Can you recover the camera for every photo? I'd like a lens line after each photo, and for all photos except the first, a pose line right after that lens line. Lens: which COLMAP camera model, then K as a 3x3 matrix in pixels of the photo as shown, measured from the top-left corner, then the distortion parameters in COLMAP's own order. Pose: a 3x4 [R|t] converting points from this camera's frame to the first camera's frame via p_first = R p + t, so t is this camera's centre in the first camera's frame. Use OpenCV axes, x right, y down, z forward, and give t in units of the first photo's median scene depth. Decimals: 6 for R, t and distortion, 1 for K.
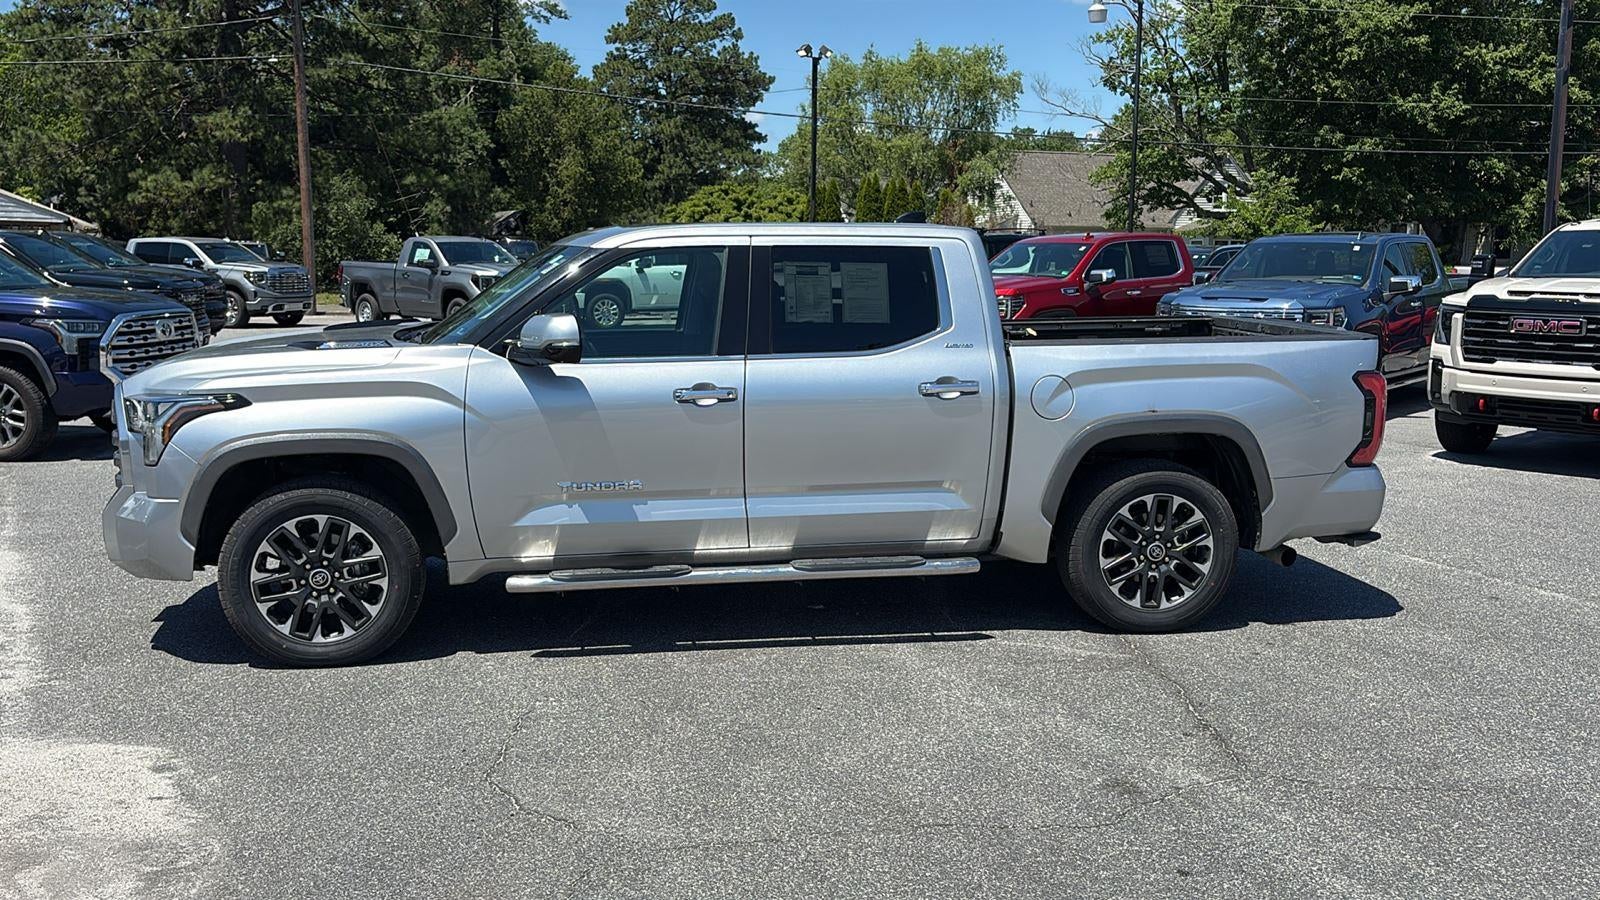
lens RADIAL K [[1503.4, 0, 788.6], [0, 1503.4, 482.9], [0, 0, 1]] dist [0.069419, -0.116144]
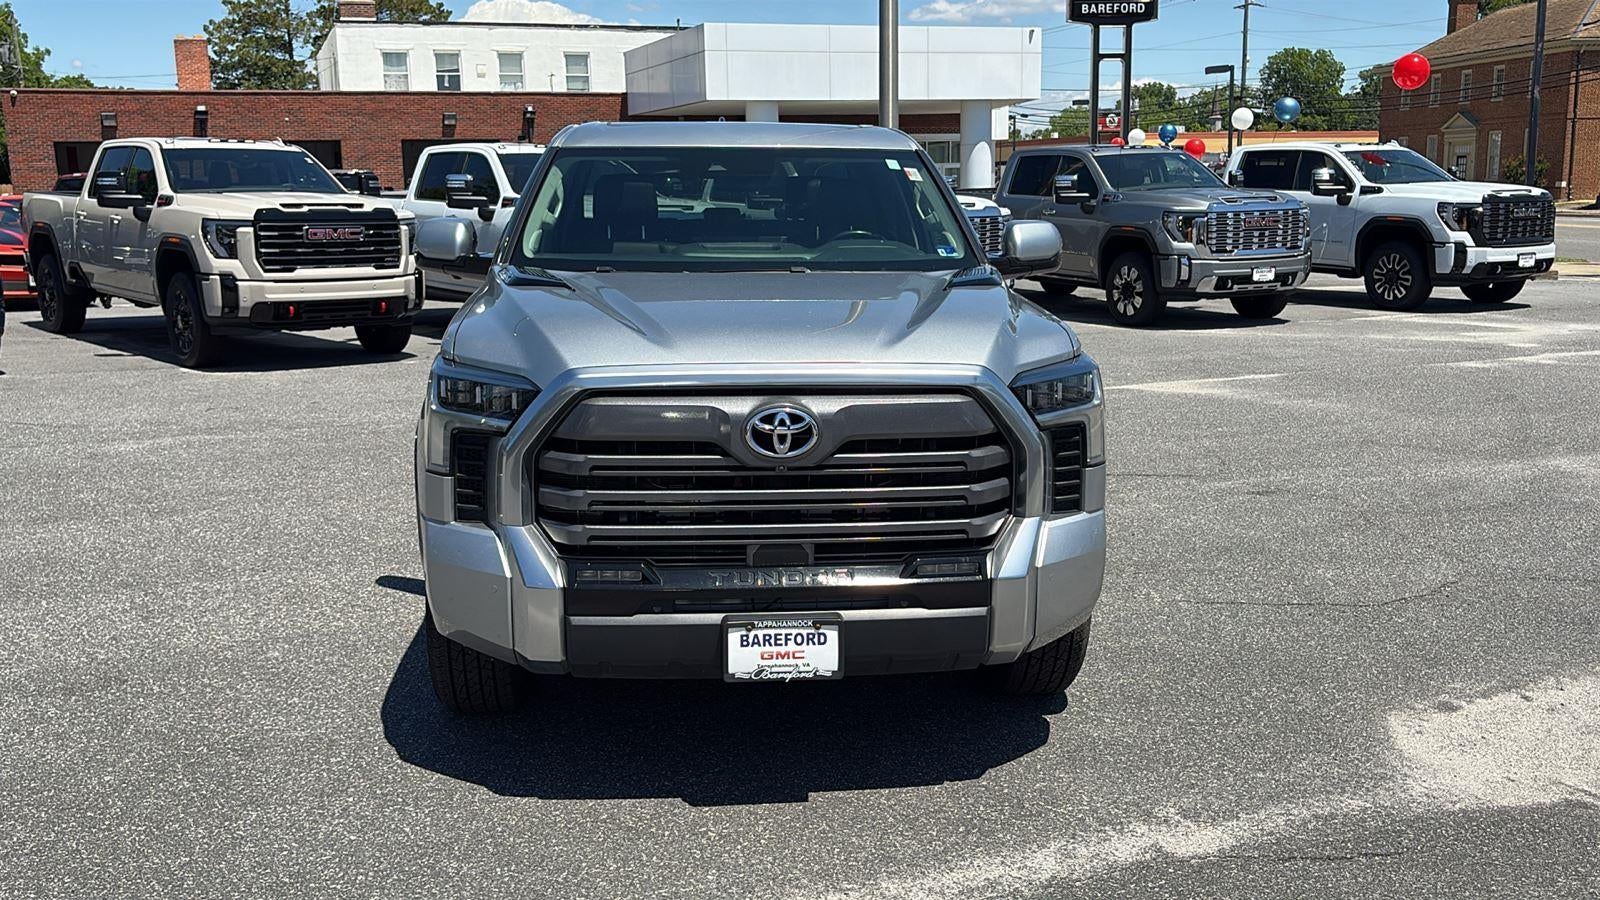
lens RADIAL K [[1513.7, 0, 805.4], [0, 1513.7, 426.3], [0, 0, 1]] dist [0.109838, -0.119770]
pose [[0.055018, -0.170758, 0.983776, -0.615208], [0.159254, 0.974156, 0.160182, -0.090818], [-0.985703, 0.147857, 0.080790, 0.589517]]
